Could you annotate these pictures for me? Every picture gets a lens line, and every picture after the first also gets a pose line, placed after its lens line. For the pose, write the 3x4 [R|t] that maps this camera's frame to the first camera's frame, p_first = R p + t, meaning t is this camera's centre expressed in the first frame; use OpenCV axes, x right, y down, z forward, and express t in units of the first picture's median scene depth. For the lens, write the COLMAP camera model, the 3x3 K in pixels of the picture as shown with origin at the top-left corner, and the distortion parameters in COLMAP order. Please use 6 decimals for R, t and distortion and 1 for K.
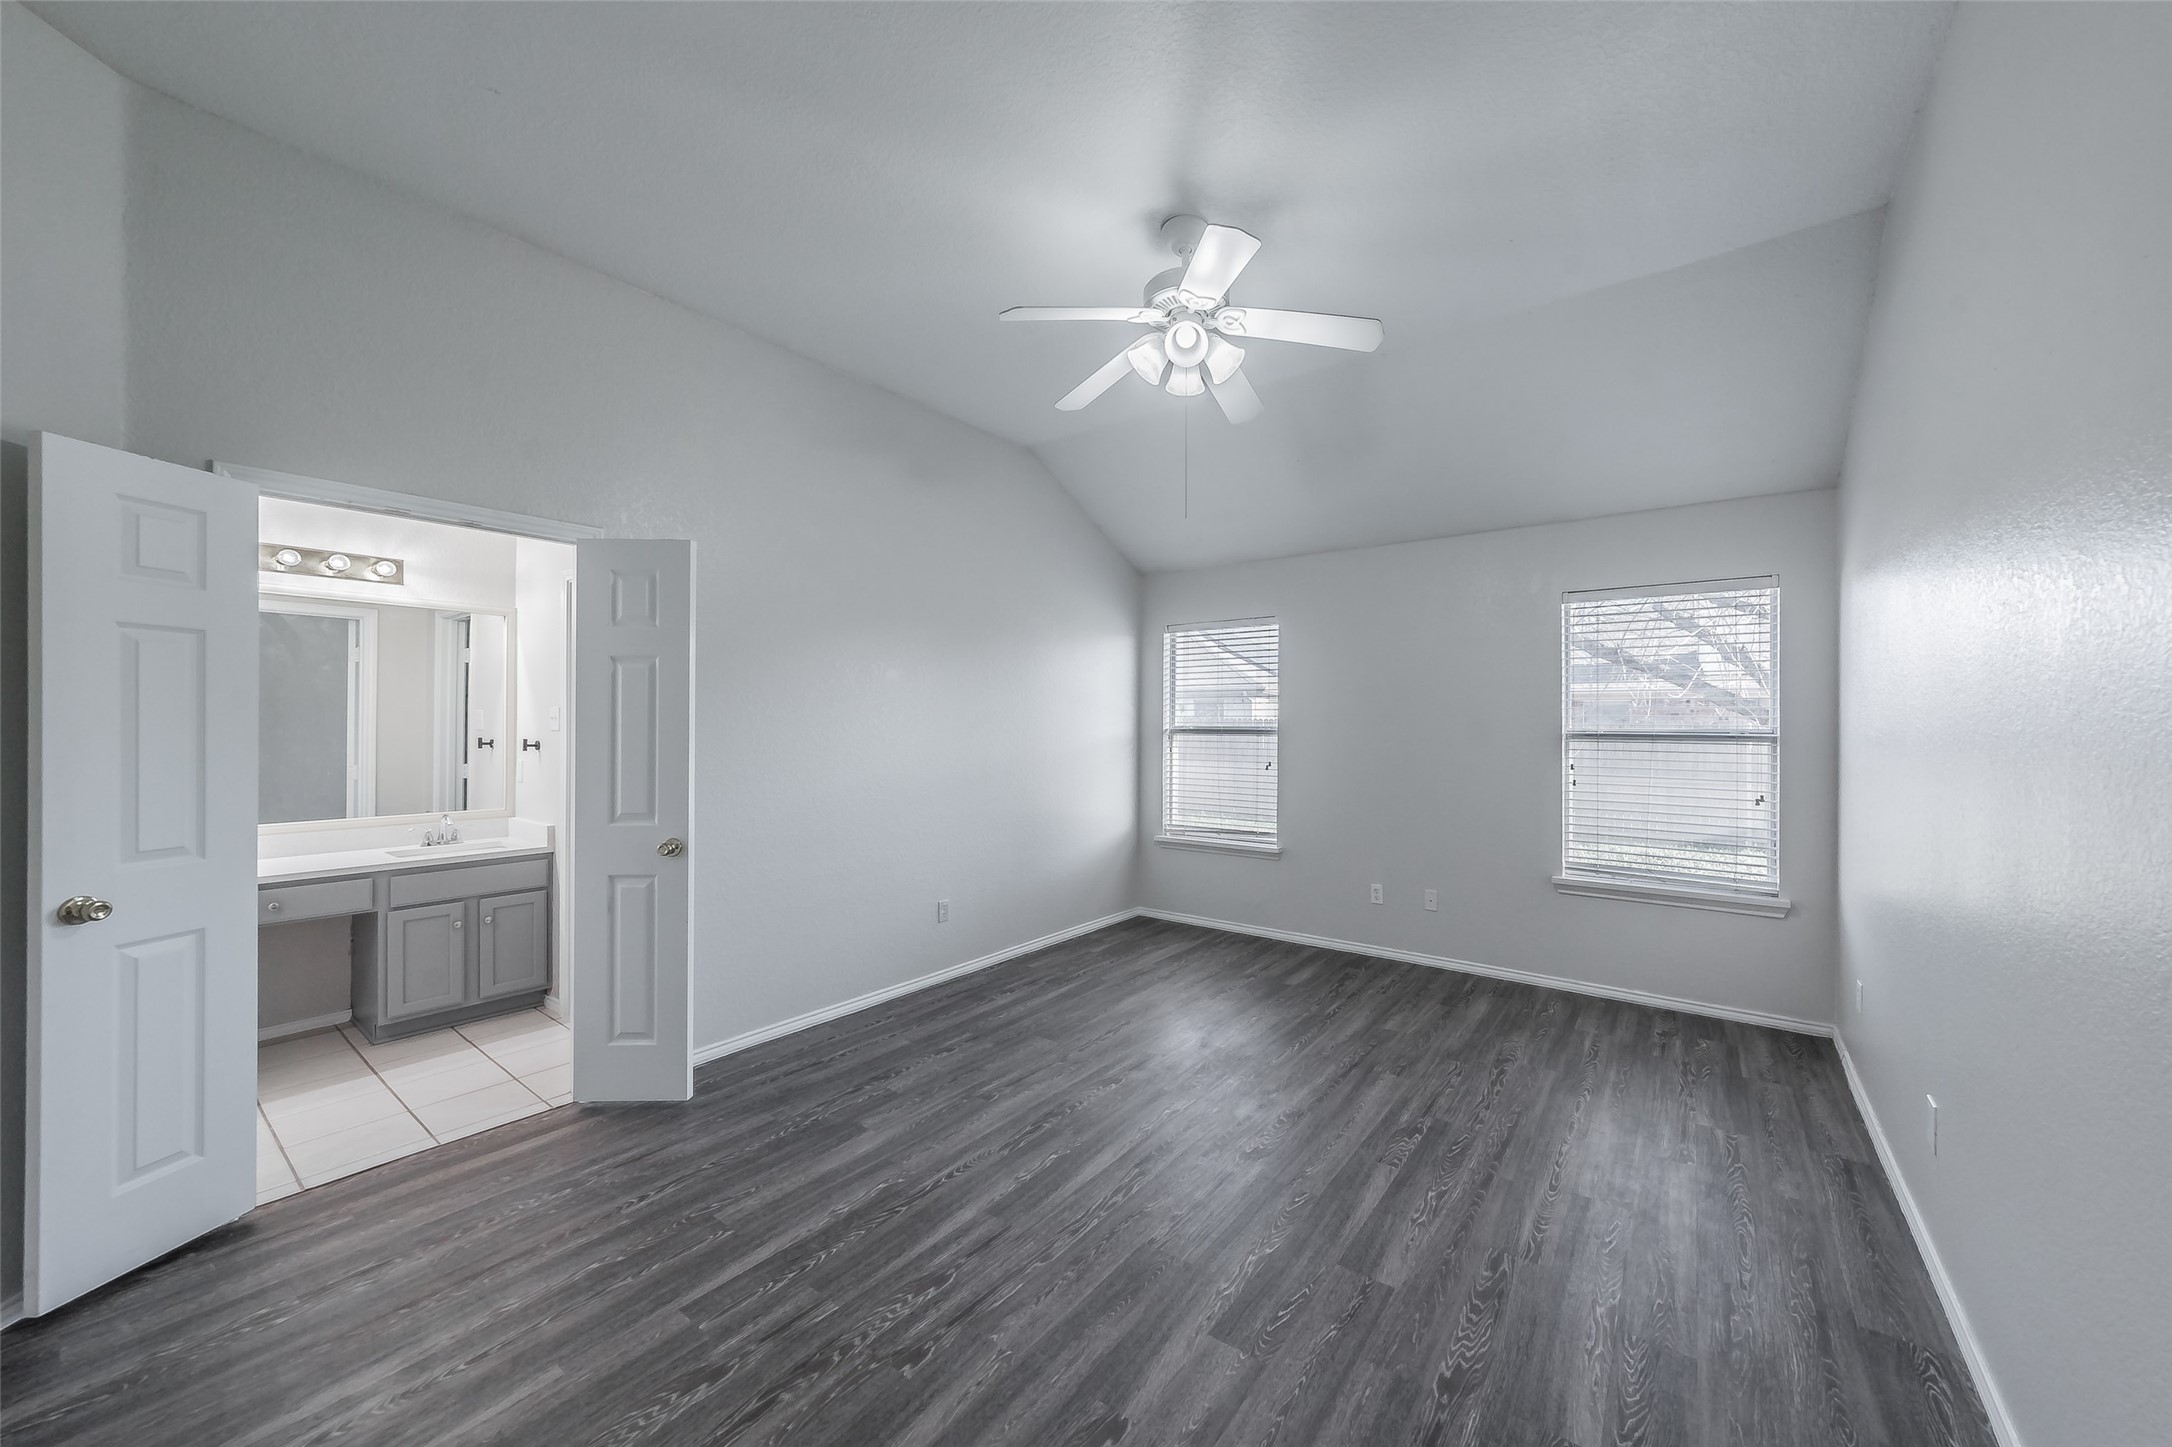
lens RADIAL K [[789.0, 0, 1152.9], [0, 789.0, 725.7], [0, 0, 1]] dist [0.000025, -0.000077]
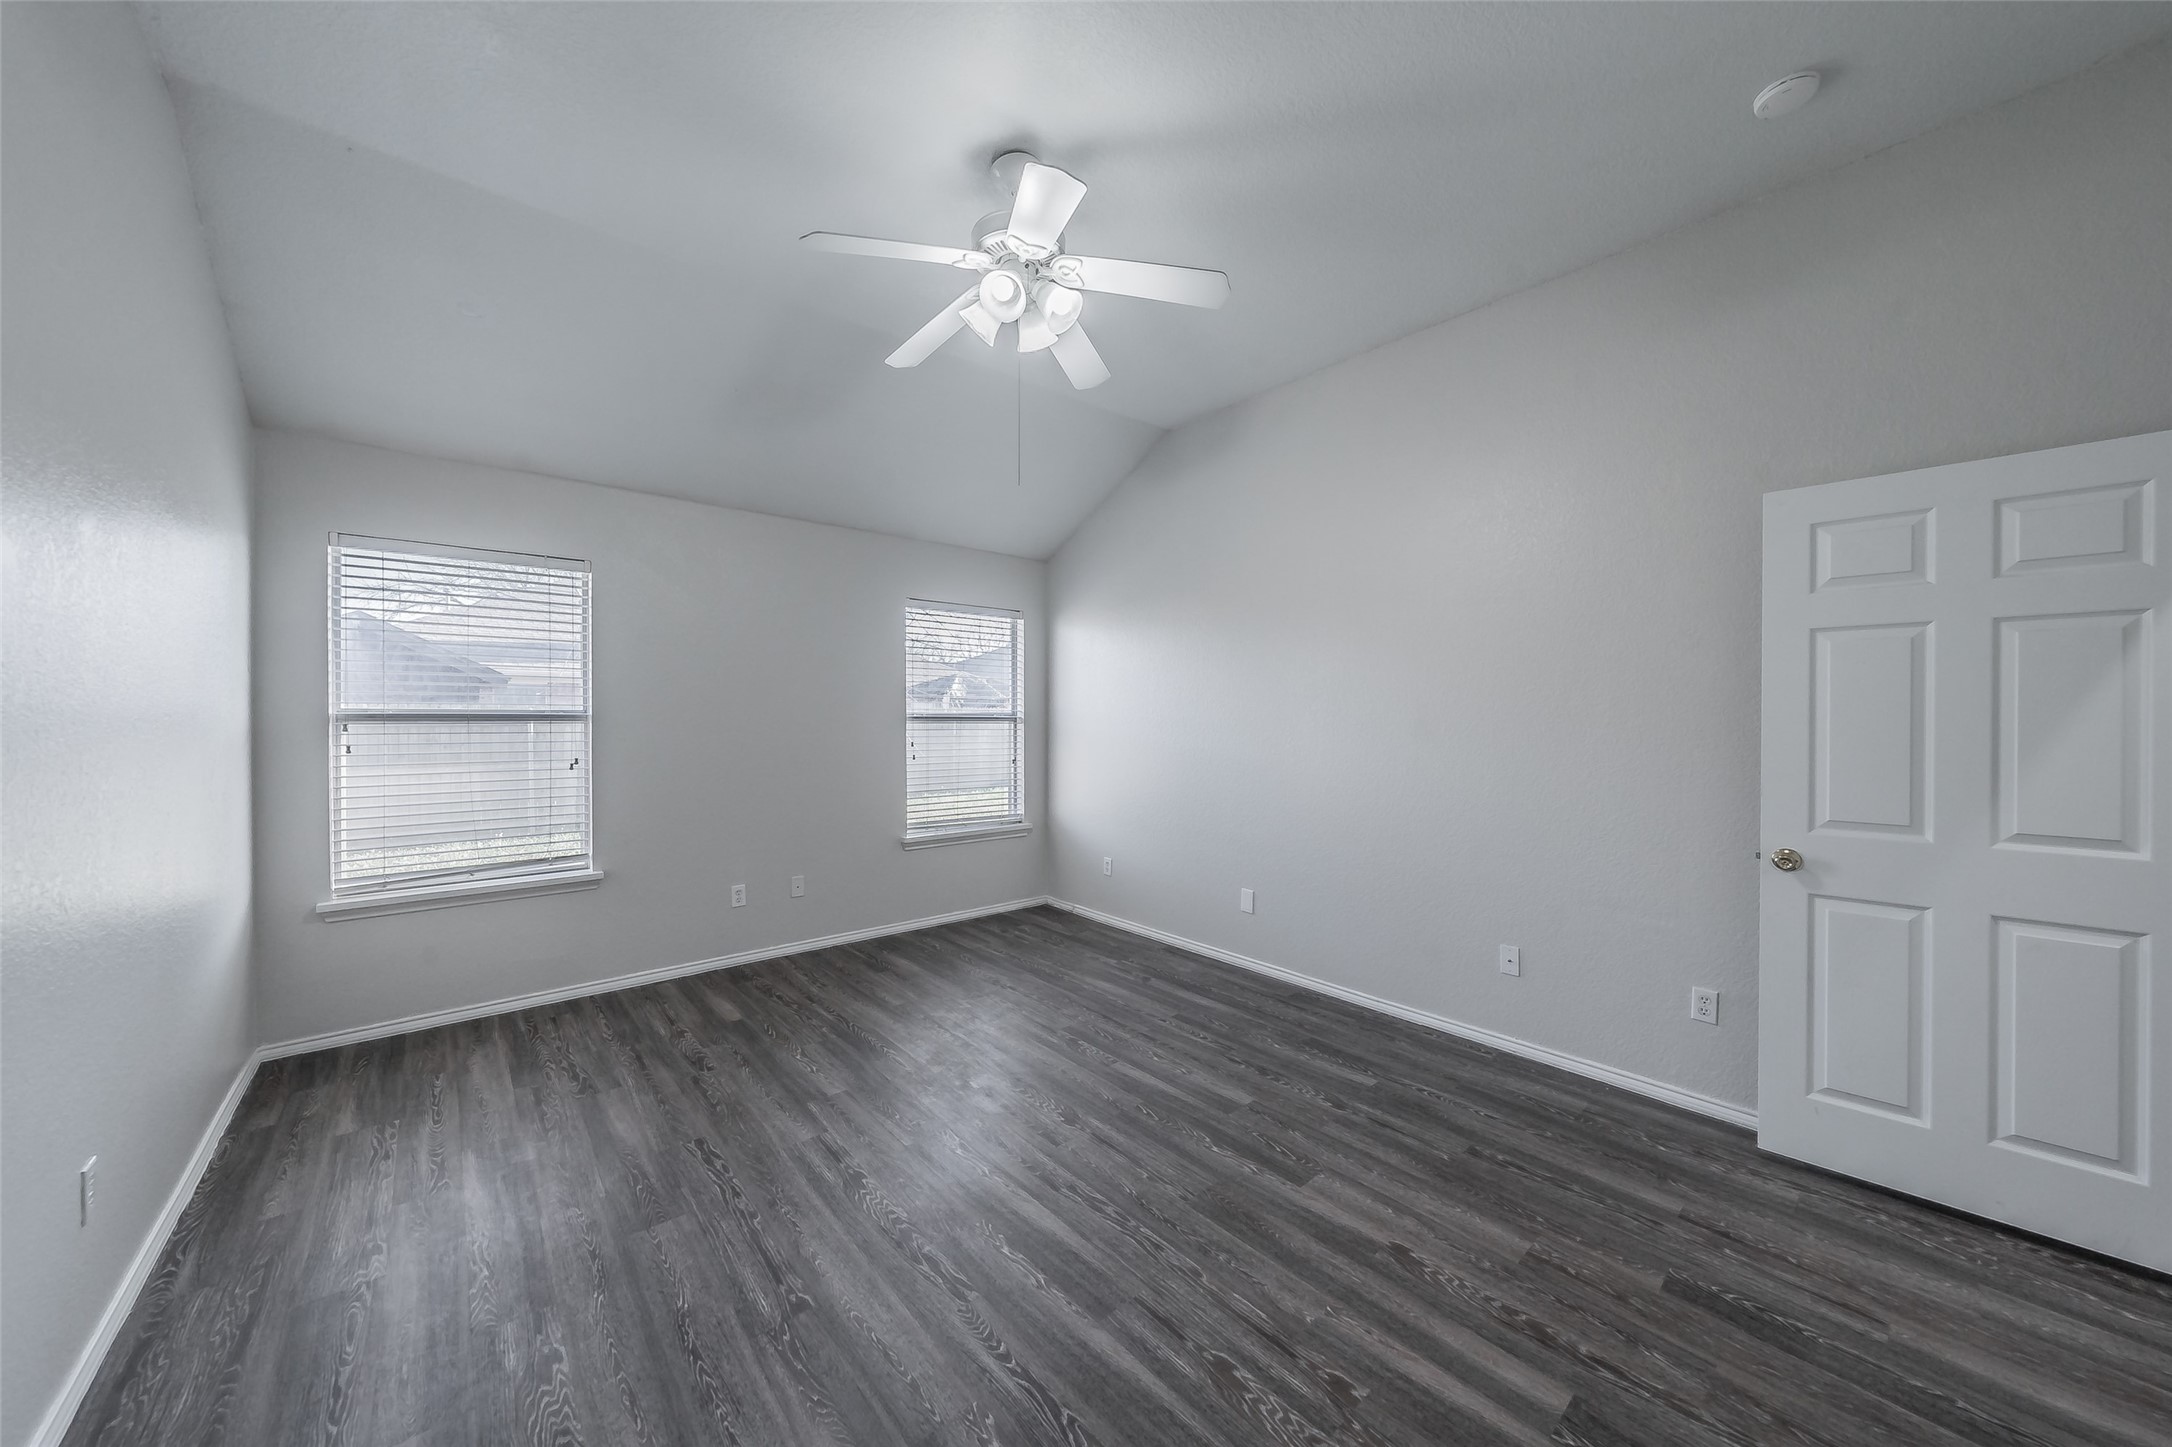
lens RADIAL K [[753.9, 0, 1094.7], [0, 753.9, 719.4], [0, 0, 1]] dist [0.001670, 0.000083]
pose [[0.238290, -0.011117, 0.971130, -0.791481], [-0.001969, 0.999927, 0.011930, -0.000270], [-0.971192, -0.004755, 0.238251, 0.690191]]
